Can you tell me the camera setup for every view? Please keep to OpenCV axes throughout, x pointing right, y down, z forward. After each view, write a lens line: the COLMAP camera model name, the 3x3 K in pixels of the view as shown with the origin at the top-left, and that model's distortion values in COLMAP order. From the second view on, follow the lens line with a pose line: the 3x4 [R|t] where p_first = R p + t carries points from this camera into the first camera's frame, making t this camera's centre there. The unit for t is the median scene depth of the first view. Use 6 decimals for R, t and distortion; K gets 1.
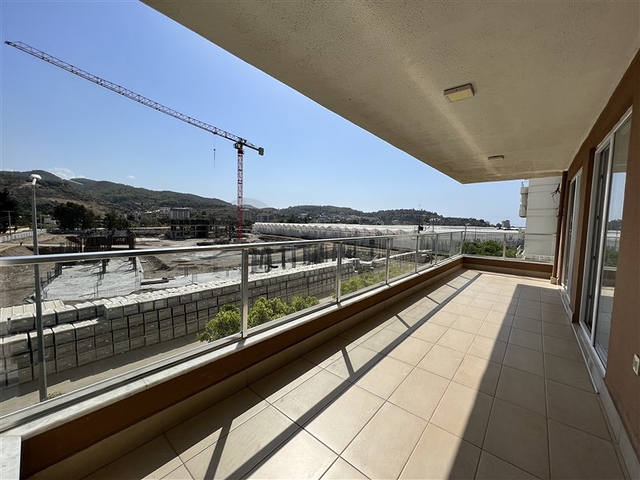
lens RADIAL K [[257.0, 0, 317.4], [0, 257.0, 239.5], [0, 0, 1]] dist [-0.004378, -0.000196]
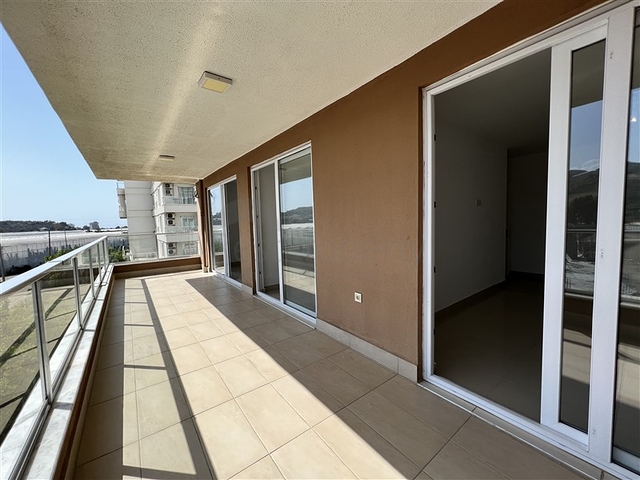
lens RADIAL K [[257.0, 0, 320.0], [0, 257.0, 237.4], [0, 0, 1]] dist [-0.004378, -0.000196]
pose [[0.209745, -0.092682, 0.973354, -0.193096], [0.104936, 0.991881, 0.071834, -0.031771], [-0.972109, 0.087073, 0.217768, 0.302667]]
